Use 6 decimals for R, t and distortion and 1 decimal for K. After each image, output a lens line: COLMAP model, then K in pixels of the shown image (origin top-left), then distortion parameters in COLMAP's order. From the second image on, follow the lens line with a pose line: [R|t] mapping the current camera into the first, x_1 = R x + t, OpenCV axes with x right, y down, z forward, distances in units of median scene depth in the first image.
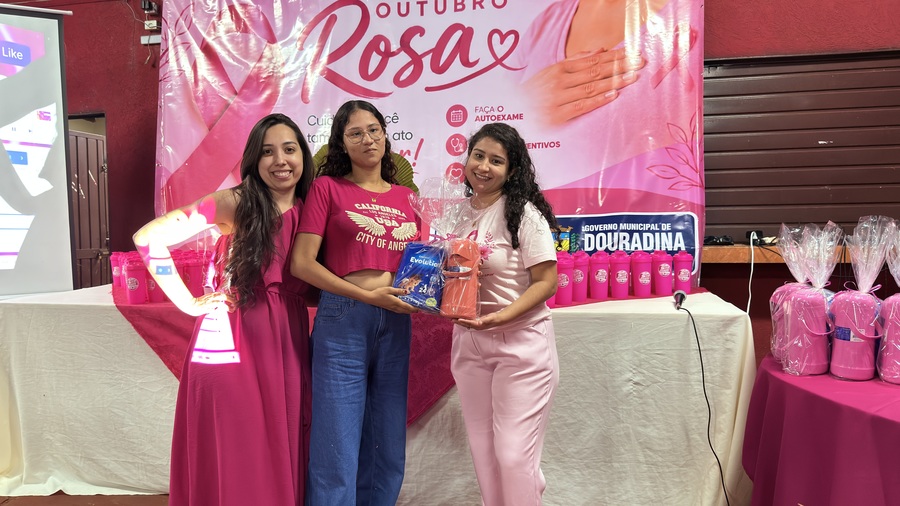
lens RADIAL K [[635.8, 0, 437.2], [0, 635.8, 262.8], [0, 0, 1]] dist [0.021259, -0.050861]
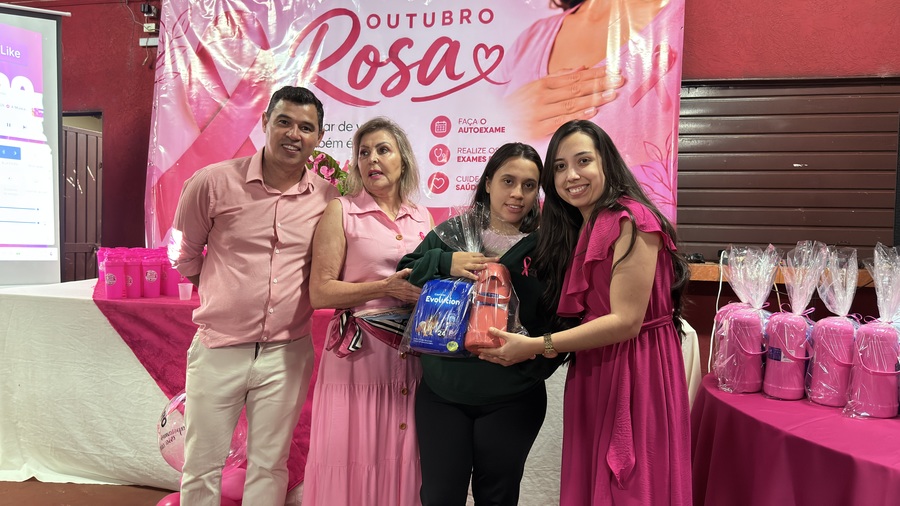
lens RADIAL K [[635.8, 0, 444.3], [0, 635.8, 261.2], [0, 0, 1]] dist [0.021259, -0.050861]
pose [[0.999288, 0.036630, -0.009041, 0.054408], [-0.036729, 0.999264, -0.011037, -0.004001], [0.008630, 0.011361, 0.999898, -0.019974]]
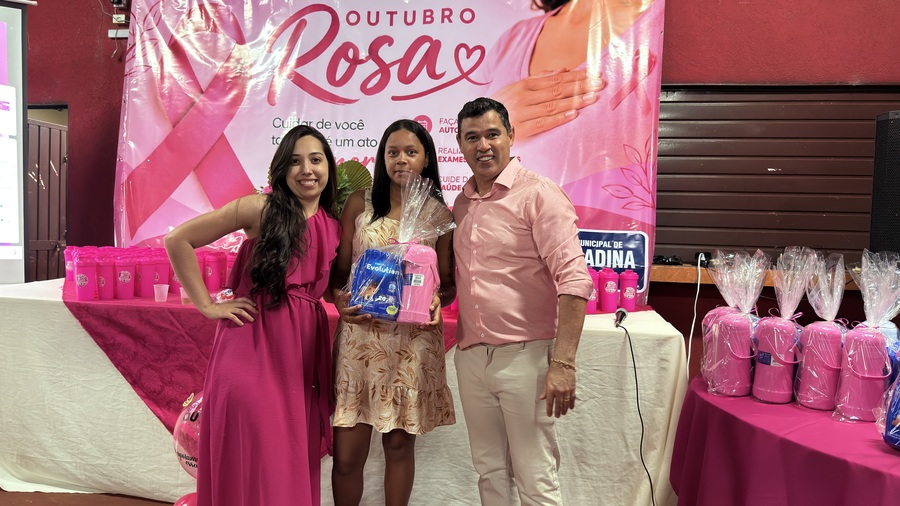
lens RADIAL K [[635.8, 0, 442.8], [0, 635.8, 259.7], [0, 0, 1]] dist [0.021259, -0.050861]
pose [[0.998123, 0.041585, 0.044952, 0.028862], [-0.041118, 0.999091, -0.011274, -0.008417], [-0.045379, 0.009405, 0.998926, -0.012493]]
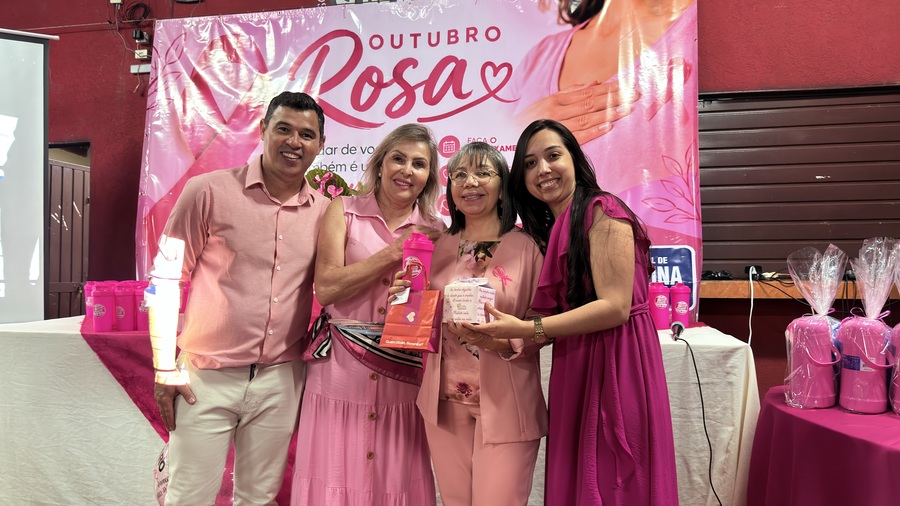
lens RADIAL K [[635.8, 0, 448.6], [0, 635.8, 260.1], [0, 0, 1]] dist [0.021259, -0.050861]
pose [[0.999803, 0.011314, 0.016330, 0.016273], [-0.009982, 0.996791, -0.079418, 0.021109], [-0.017176, 0.079239, 0.996708, 0.036477]]
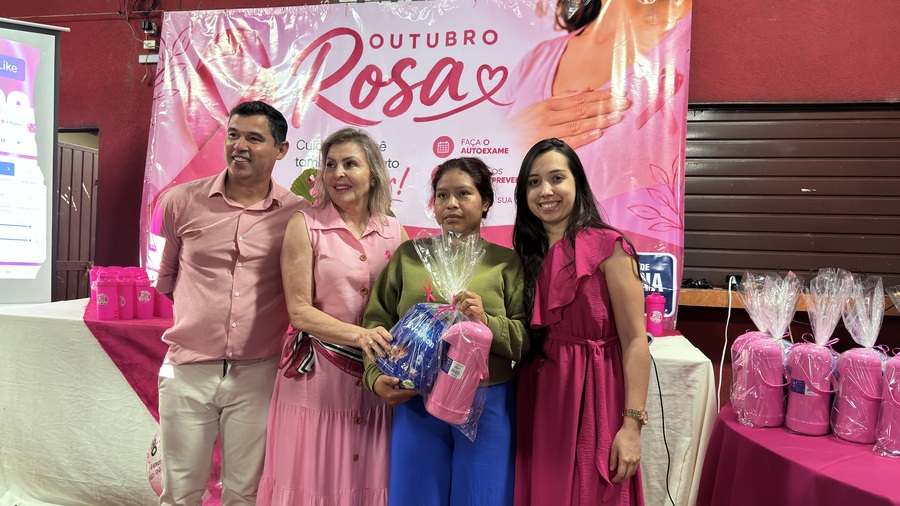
lens RADIAL K [[635.8, 0, 442.0], [0, 635.8, 257.7], [0, 0, 1]] dist [0.021259, -0.050861]
pose [[0.998893, 0.046774, -0.004911, 0.042573], [-0.046959, 0.997685, -0.049178, -0.006730], [0.002600, 0.049354, 0.998778, 0.002507]]
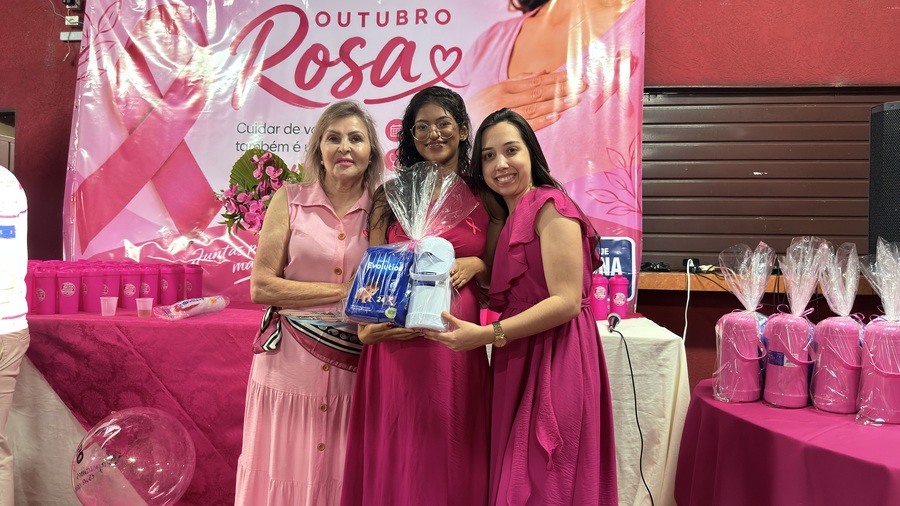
lens RADIAL K [[635.8, 0, 450.8], [0, 635.8, 258.9], [0, 0, 1]] dist [0.021259, -0.050861]
pose [[0.995054, 0.031433, 0.094236, 0.029495], [-0.026217, 0.998082, -0.056088, 0.014710], [-0.095818, 0.053340, 0.993969, 0.045265]]
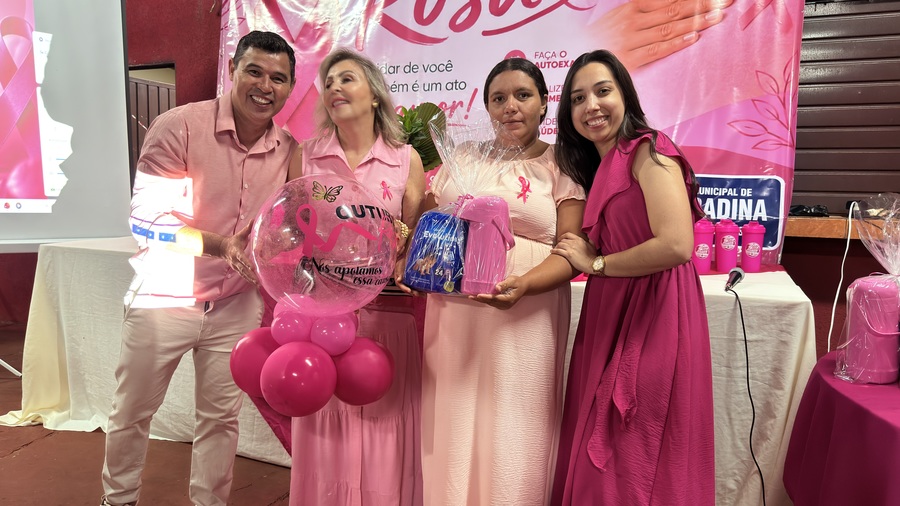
lens RADIAL K [[635.8, 0, 438.0], [0, 635.8, 258.9], [0, 0, 1]] dist [0.021259, -0.050861]
pose [[0.984088, 0.048249, -0.171005, 0.092816], [-0.037699, 0.997211, 0.064417, -0.006109], [0.173636, -0.056946, 0.983162, 0.067600]]
